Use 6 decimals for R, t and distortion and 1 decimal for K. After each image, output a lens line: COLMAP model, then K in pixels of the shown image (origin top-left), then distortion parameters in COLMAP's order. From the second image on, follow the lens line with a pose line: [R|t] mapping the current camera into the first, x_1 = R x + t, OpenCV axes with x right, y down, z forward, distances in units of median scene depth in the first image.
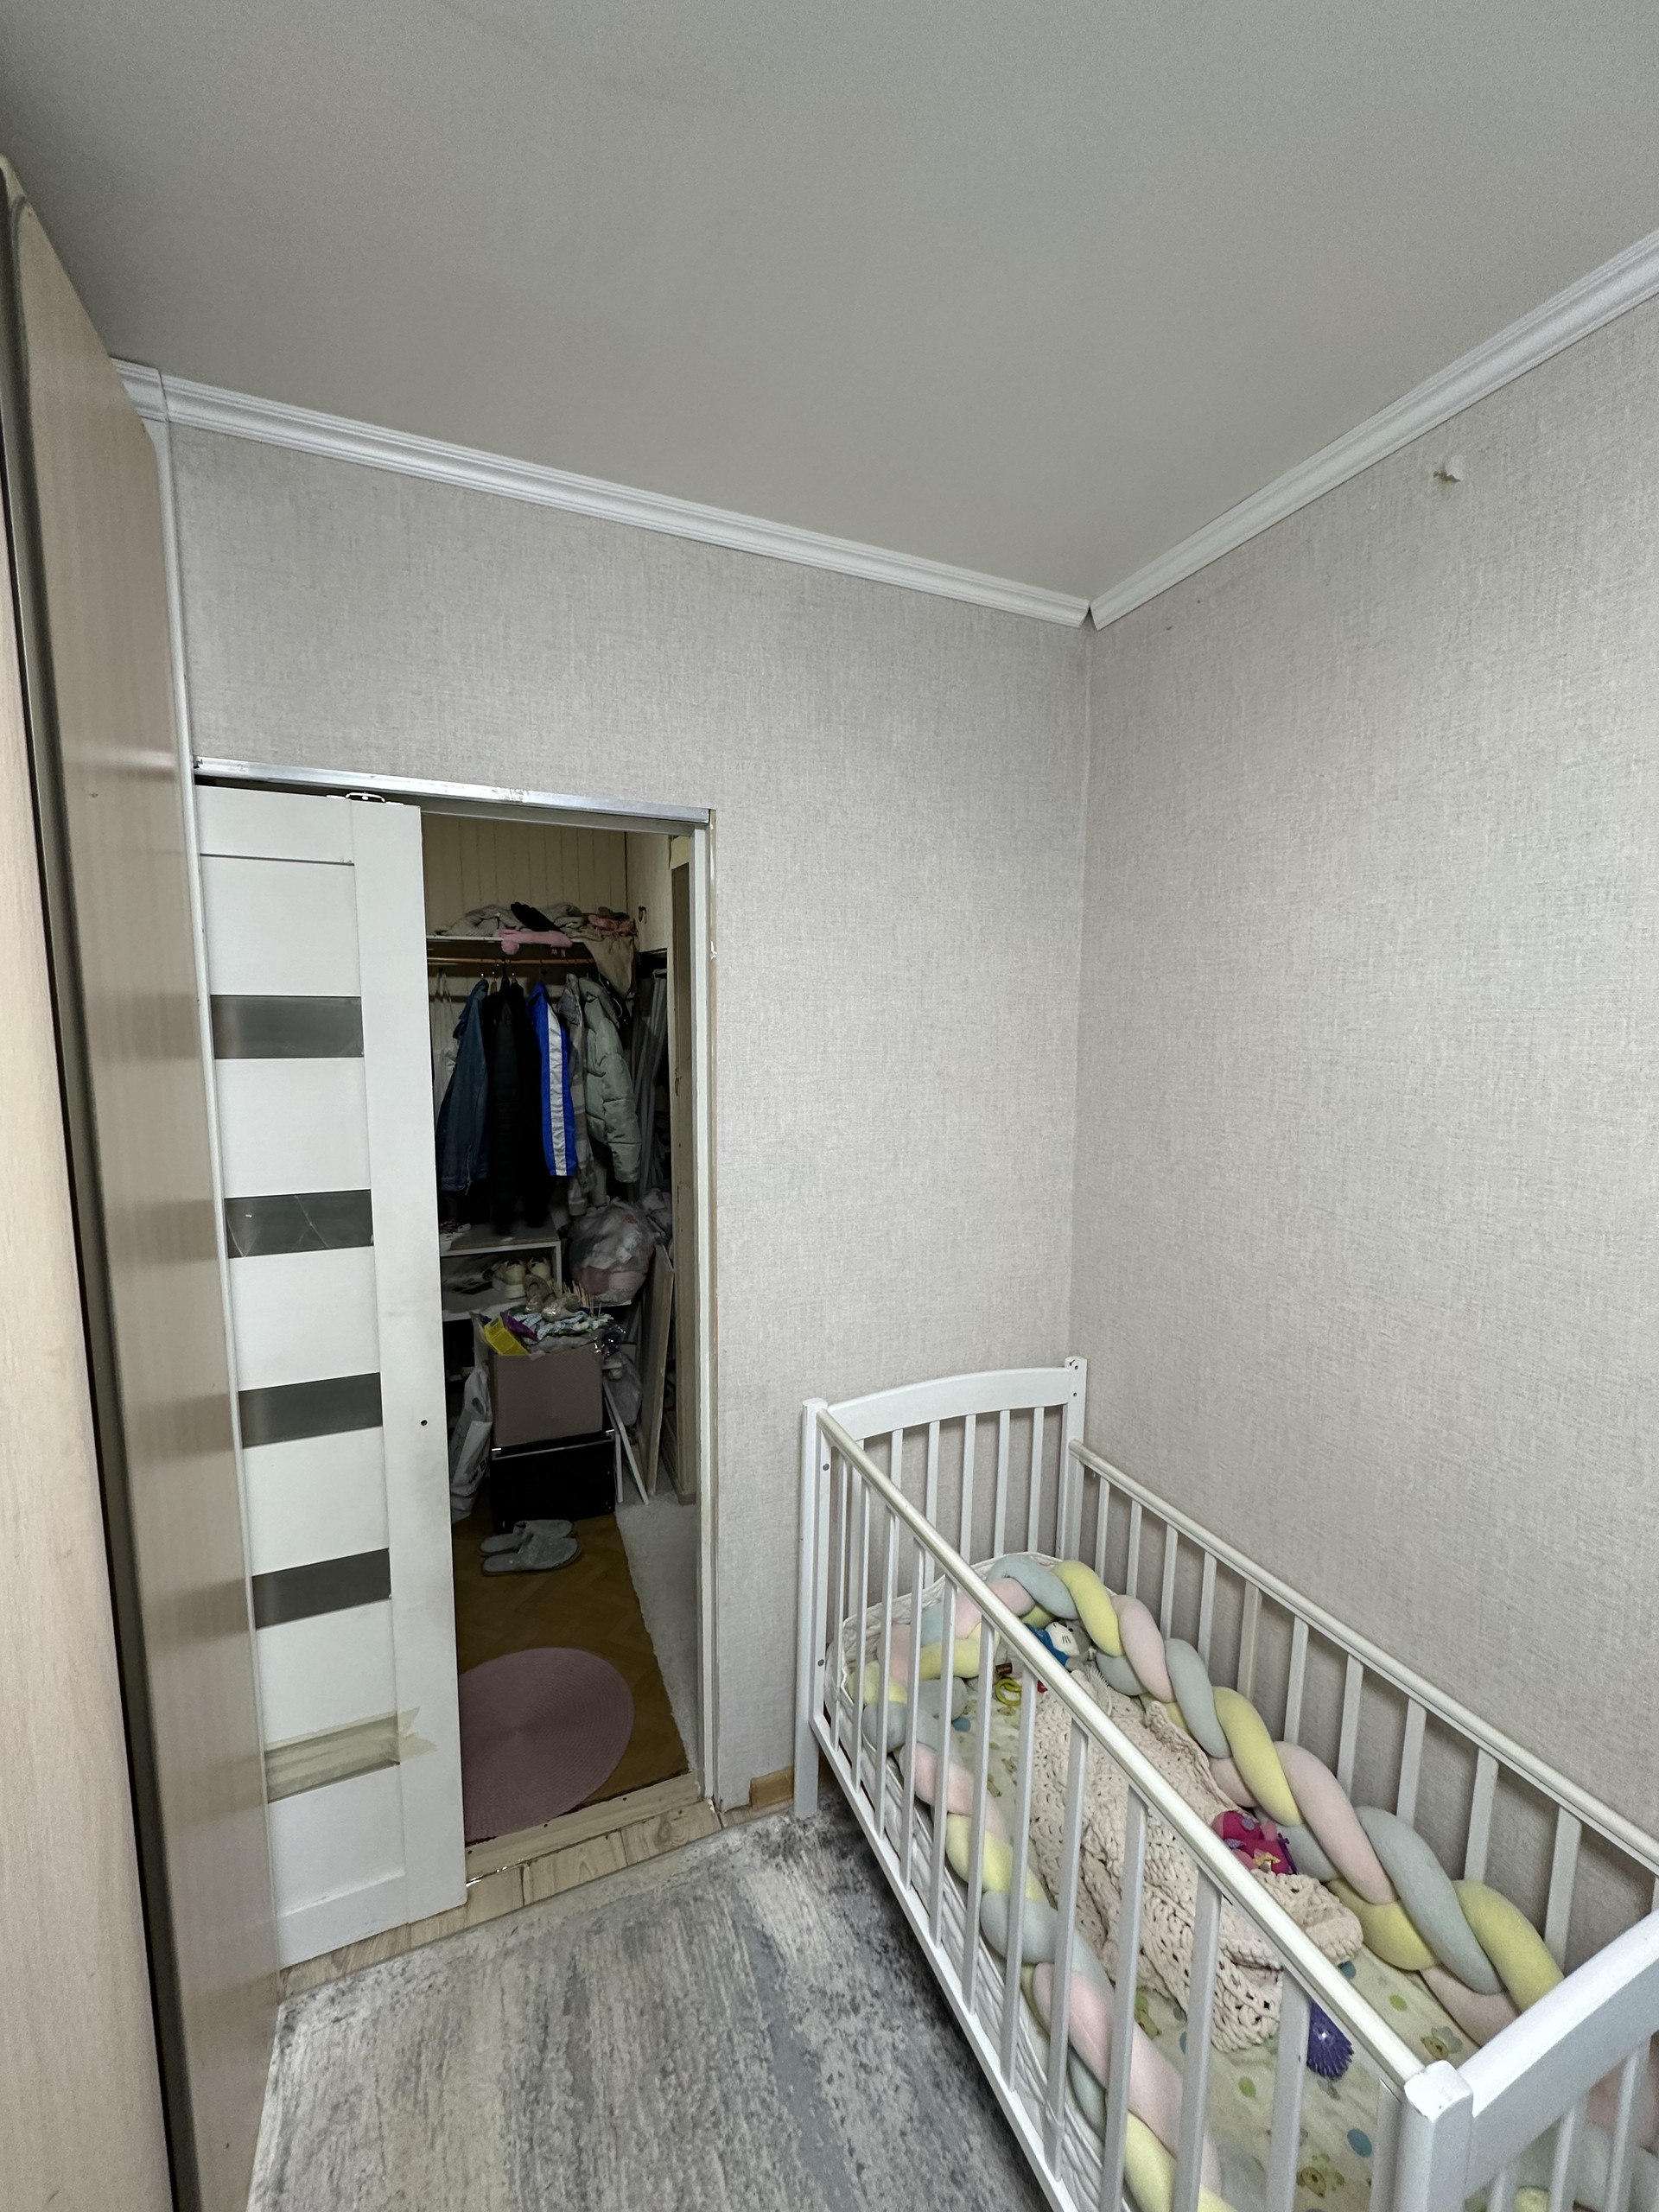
lens RADIAL K [[882.9, 0, 826.4], [0, 882.9, 1108.6], [0, 0, 1]] dist [-0.004225, 0.001239]
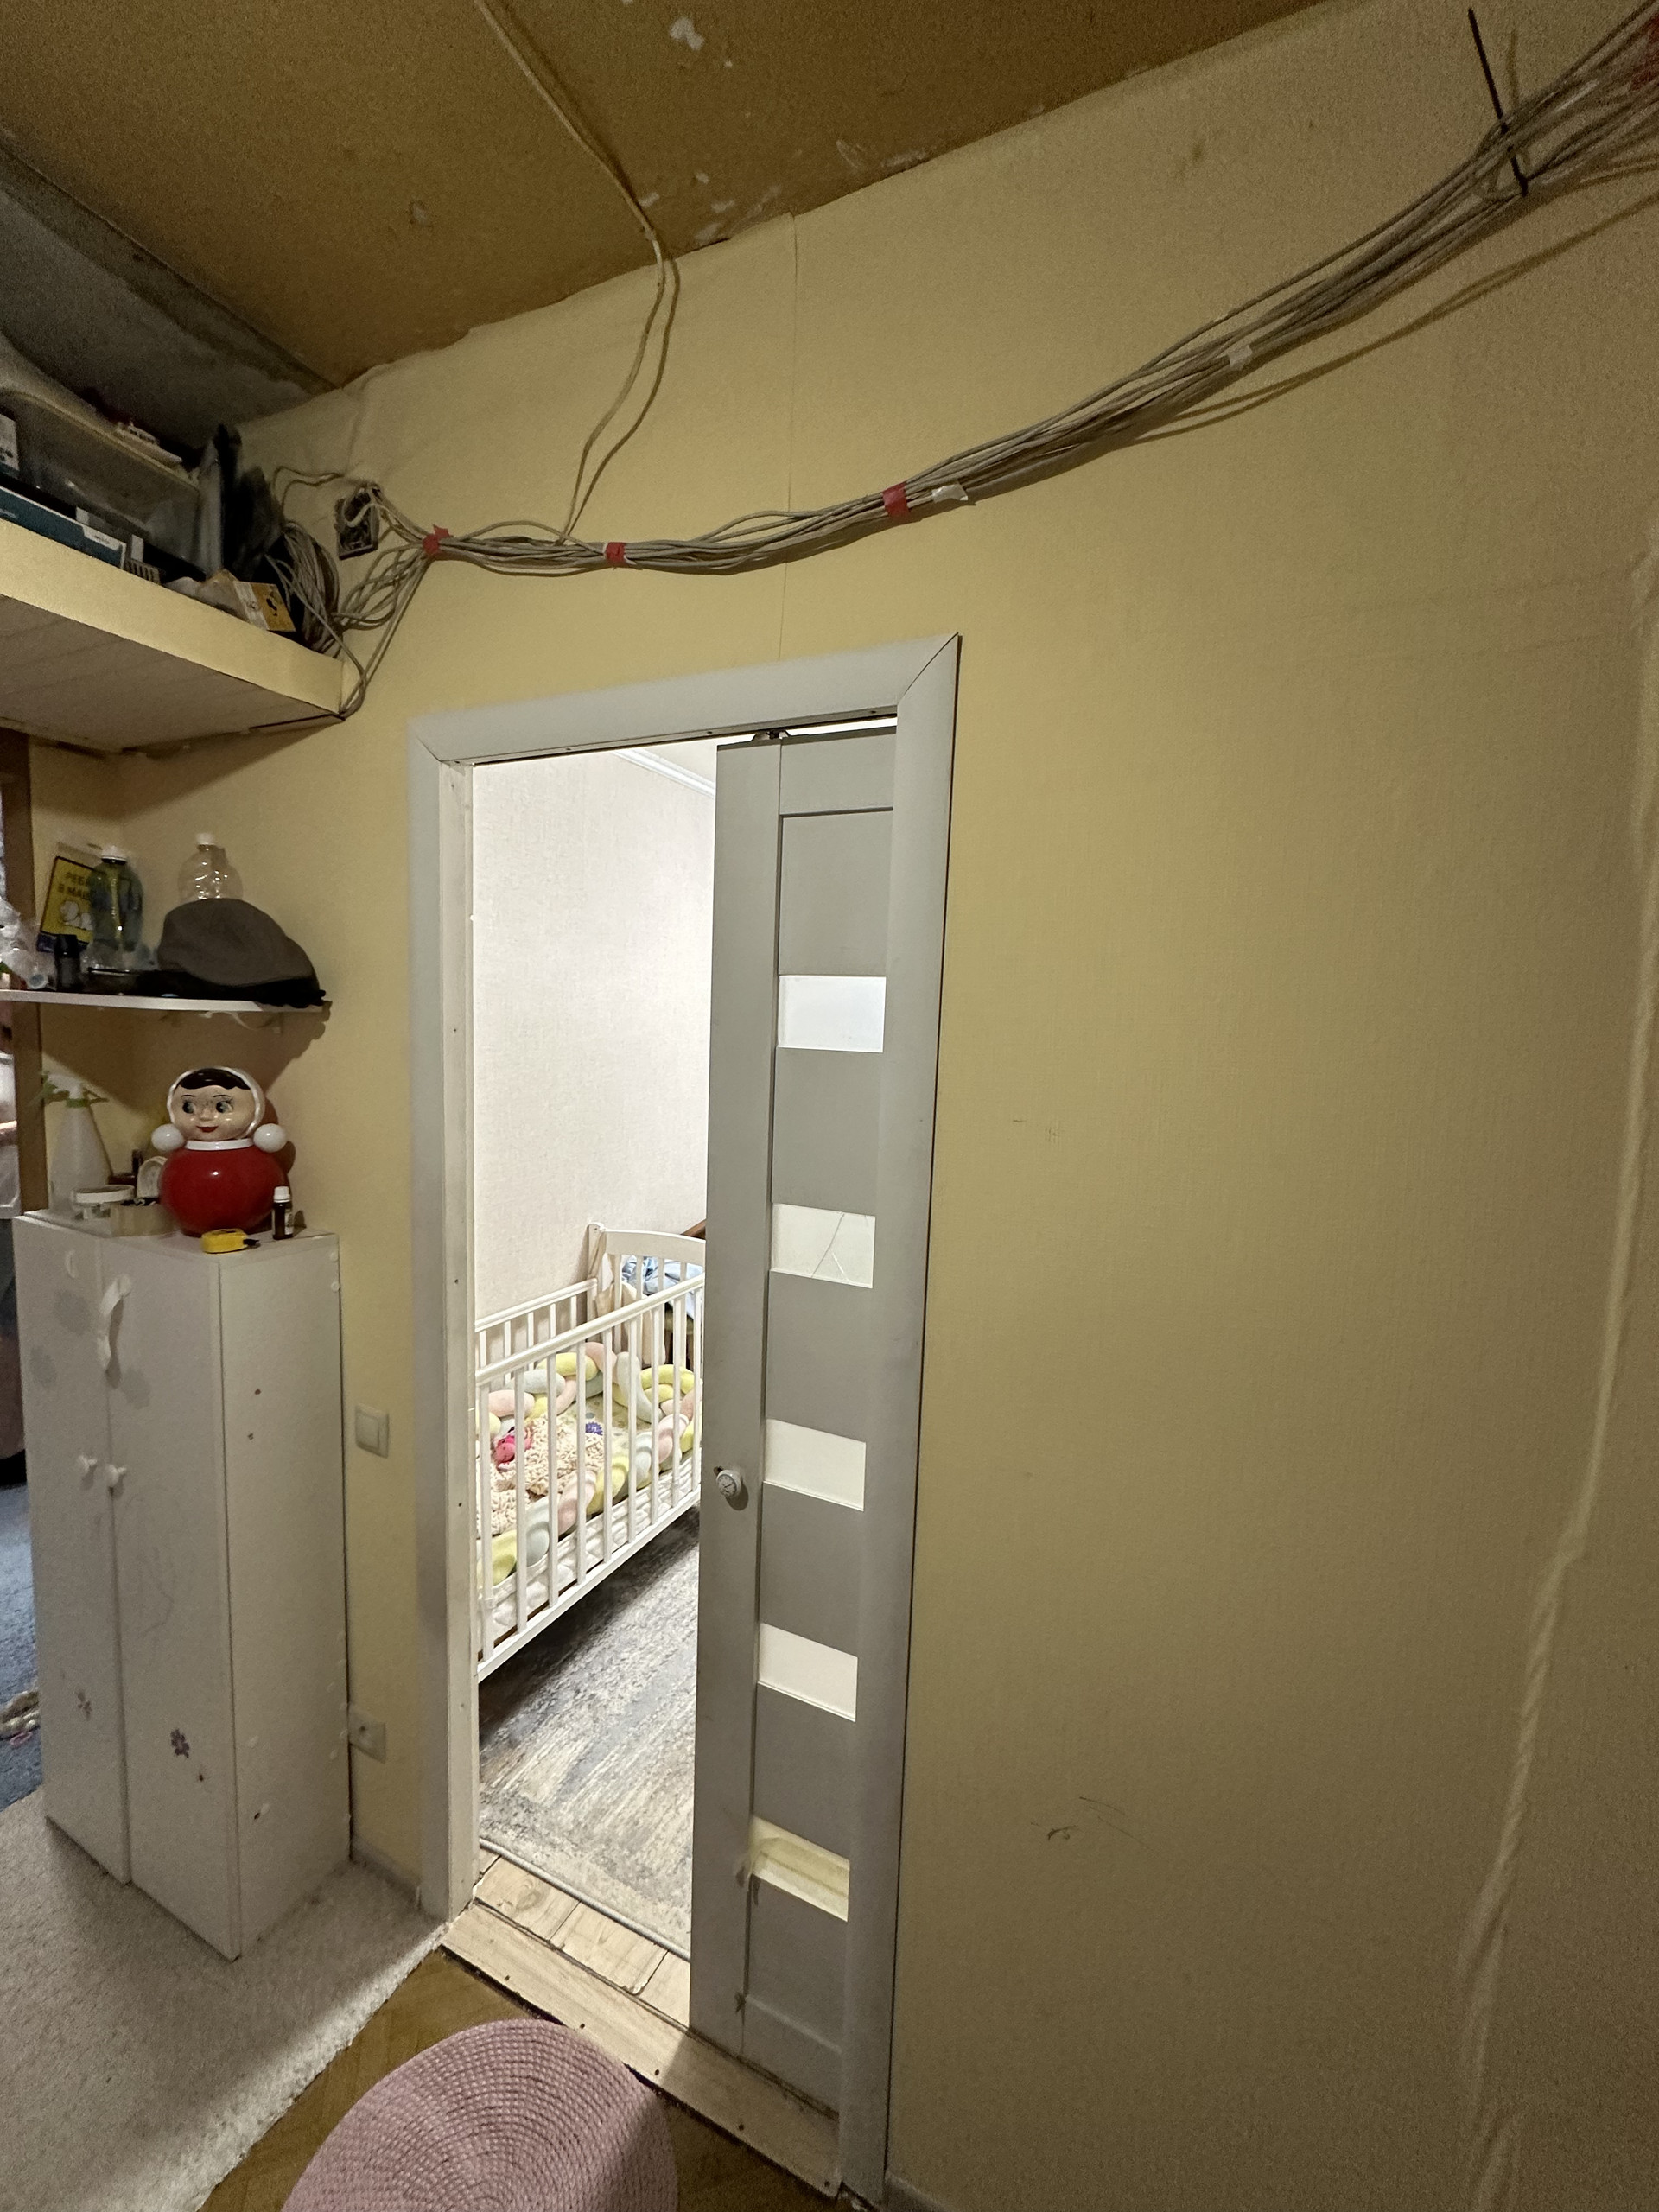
lens RADIAL K [[882.9, 0, 831.1], [0, 882.9, 1108.7], [0, 0, 1]] dist [-0.004225, 0.001239]
pose [[-0.663546, -0.106845, 0.740467, -1.031425], [0.042184, 0.982832, 0.179618, -0.128978], [-0.746946, 0.150421, -0.647646, 1.311090]]
